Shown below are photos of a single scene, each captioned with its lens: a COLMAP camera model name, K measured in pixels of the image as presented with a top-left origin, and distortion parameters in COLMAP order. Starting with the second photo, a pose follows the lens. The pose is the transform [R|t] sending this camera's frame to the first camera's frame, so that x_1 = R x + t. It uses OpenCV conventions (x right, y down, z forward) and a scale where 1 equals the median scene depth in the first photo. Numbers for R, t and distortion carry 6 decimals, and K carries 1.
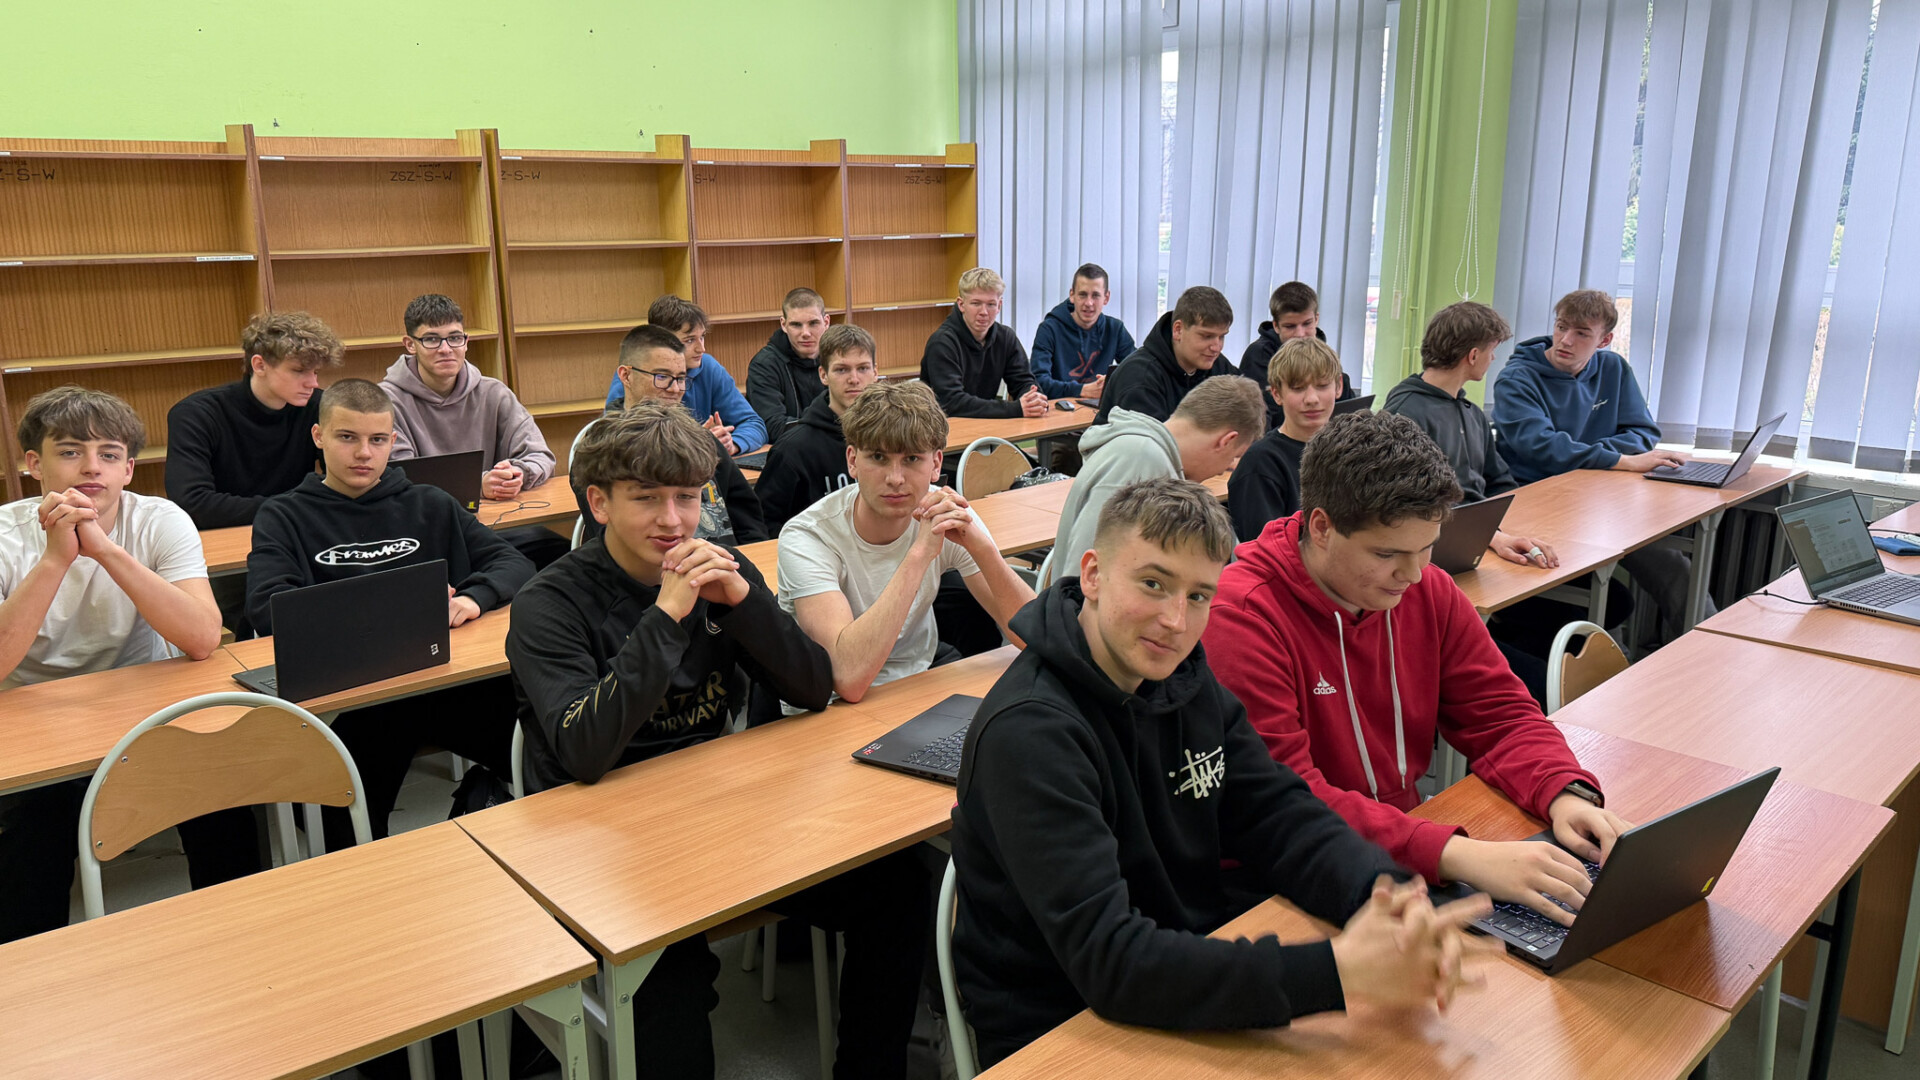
lens RADIAL K [[1358.6, 0, 965.2], [0, 1358.6, 544.1], [0, 0, 1]] dist [0.044817, -0.064340]
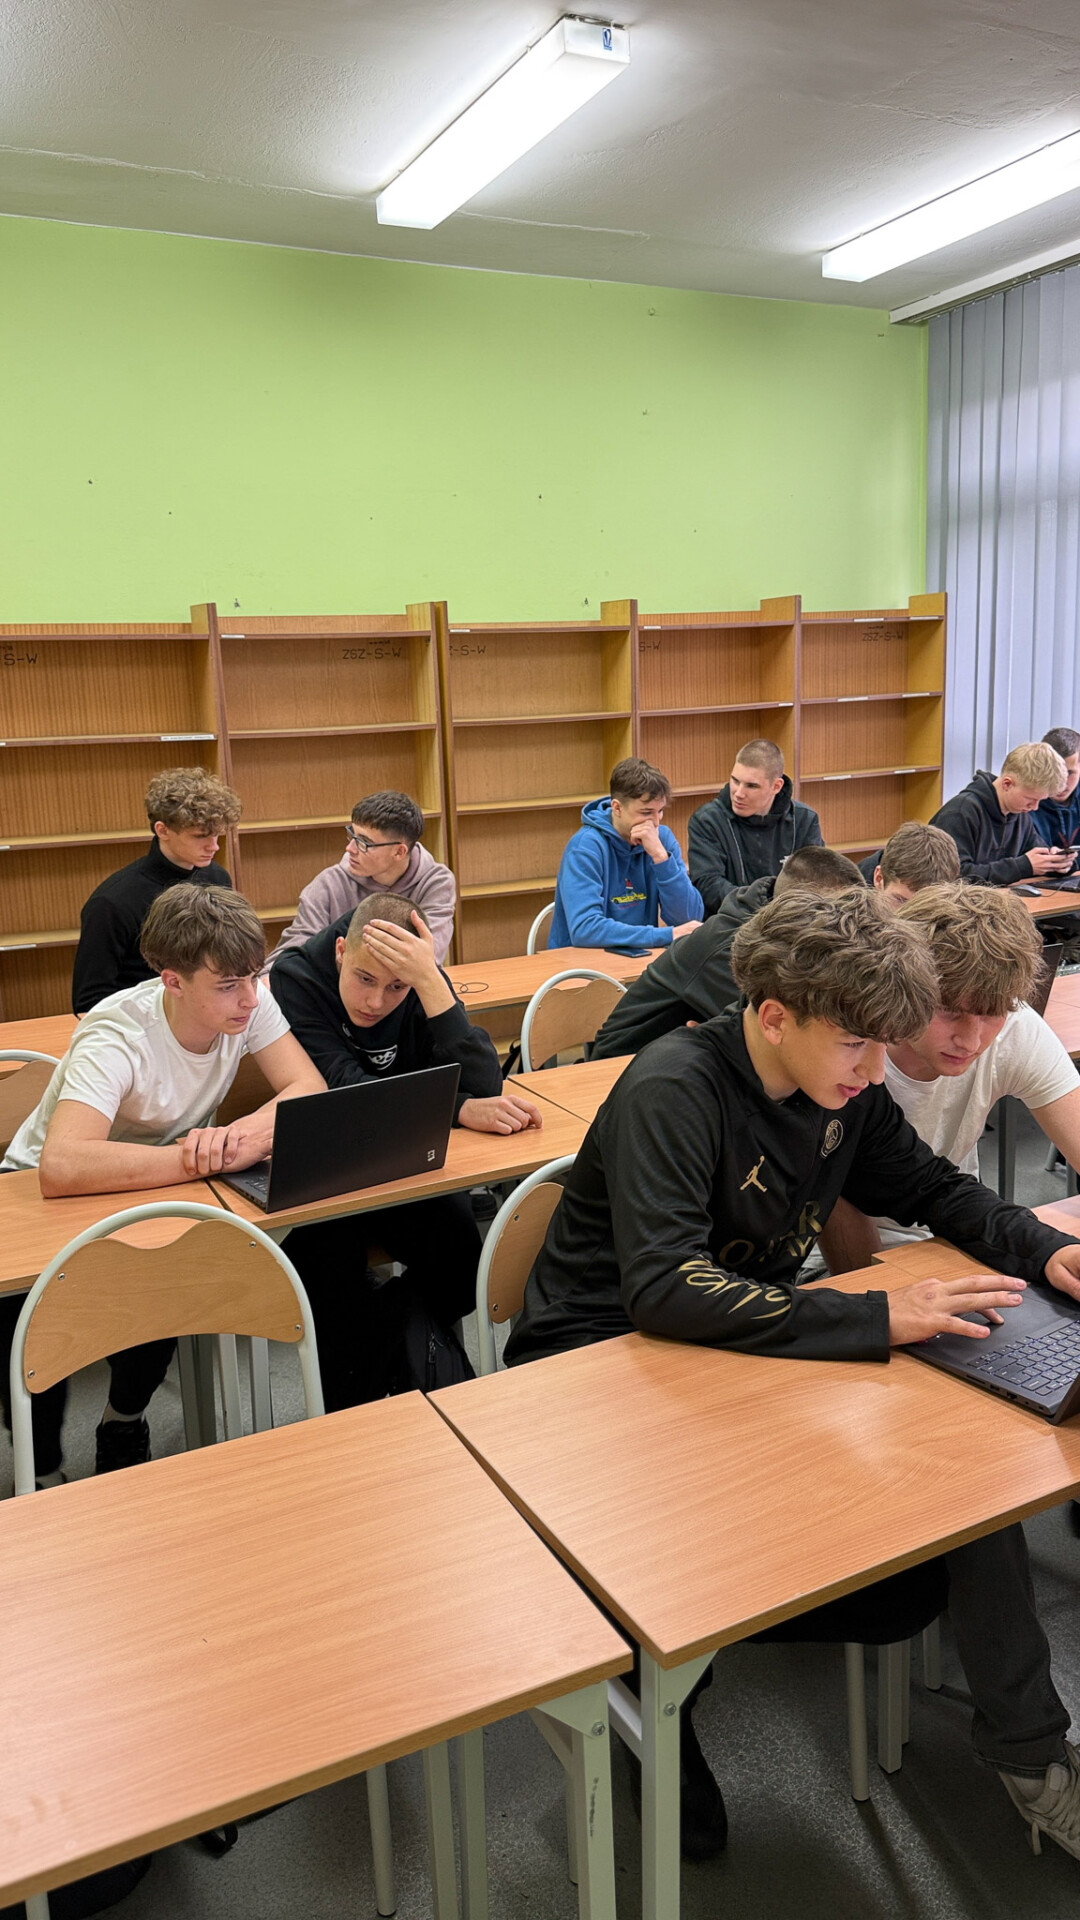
lens RADIAL K [[1358.6, 0, 541.2], [0, 1358.6, 973.9], [0, 0, 1]] dist [0.044817, -0.064340]
pose [[0.971317, 0.009766, -0.237589, -0.054466], [-0.019176, 0.999119, -0.037327, -0.004286], [0.237015, 0.040813, 0.970648, 0.106784]]
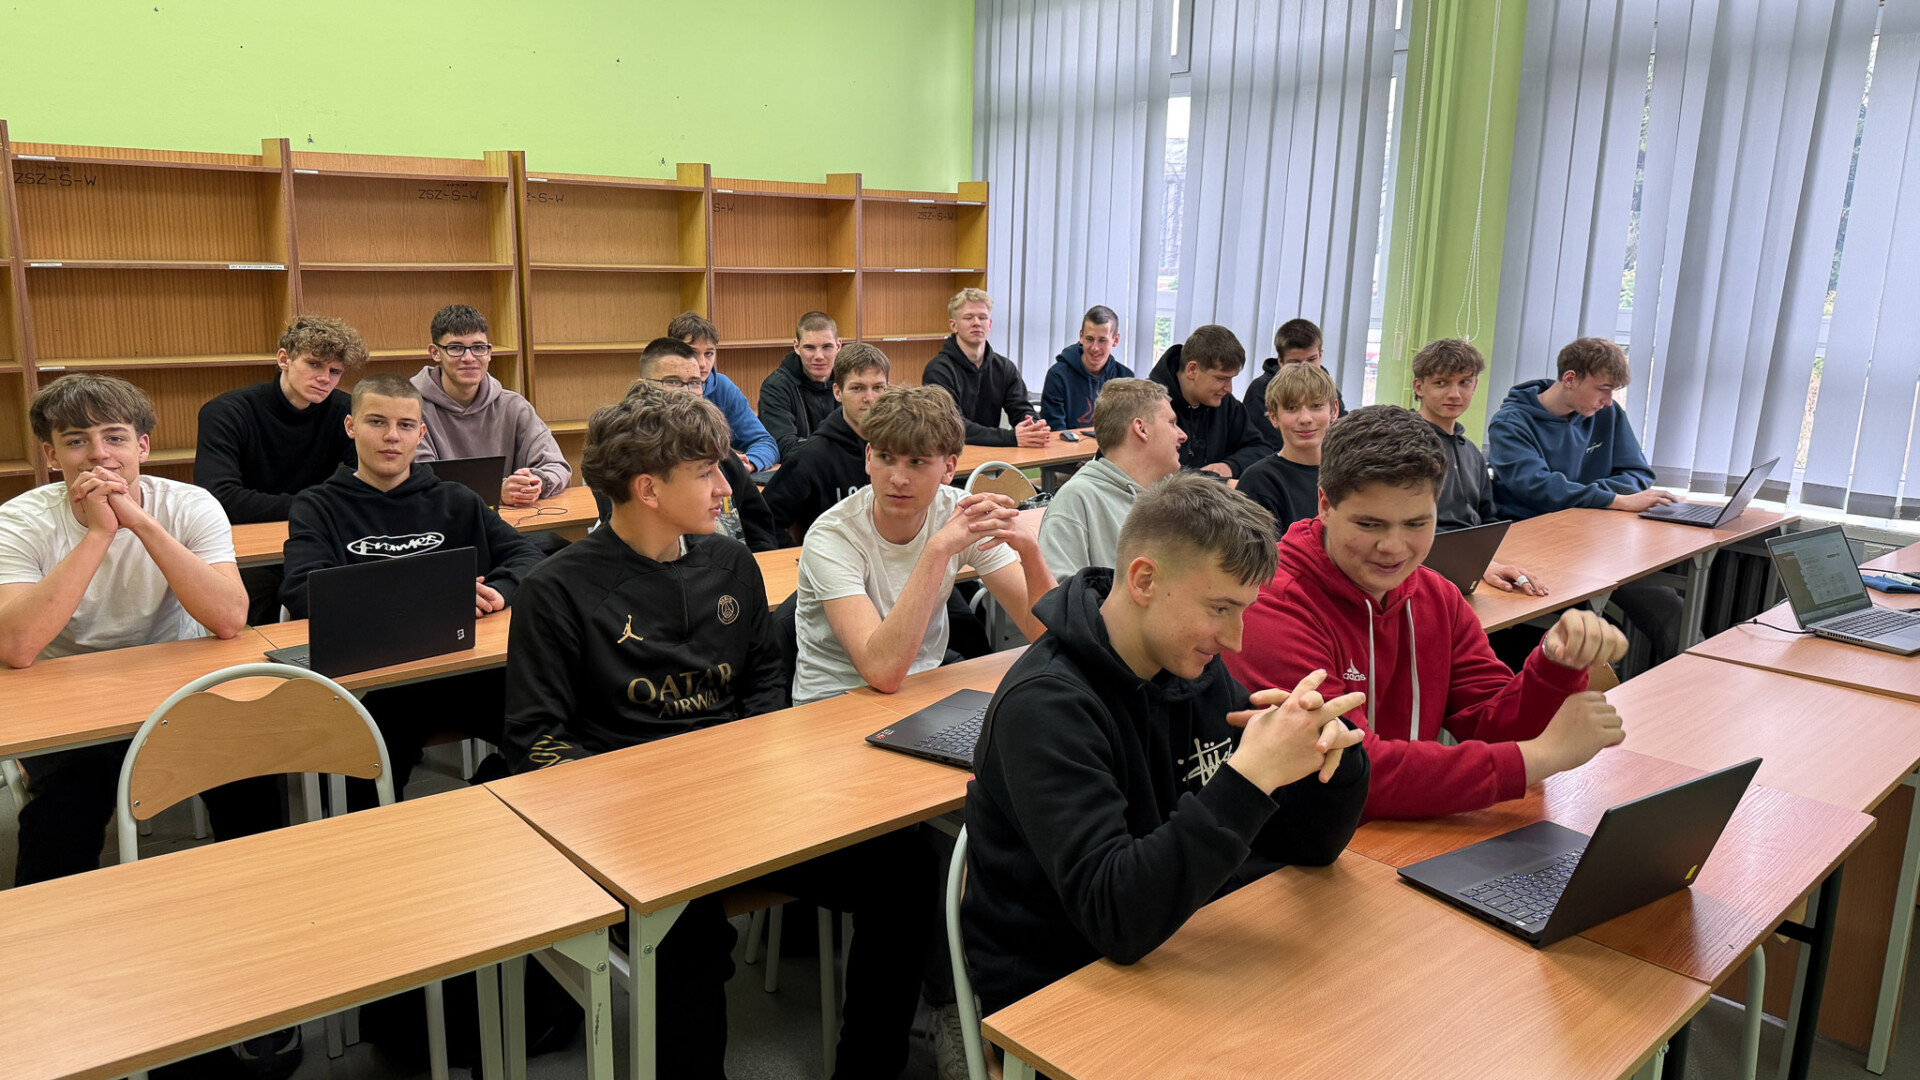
lens RADIAL K [[1358.6, 0, 956.2], [0, 1358.6, 544.4], [0, 0, 1]] dist [0.044817, -0.064340]
pose [[0.999578, 0.028771, -0.003947, -0.007057], [-0.028885, 0.999048, -0.032691, 0.018781], [0.003003, 0.032791, 0.999458, -0.018518]]
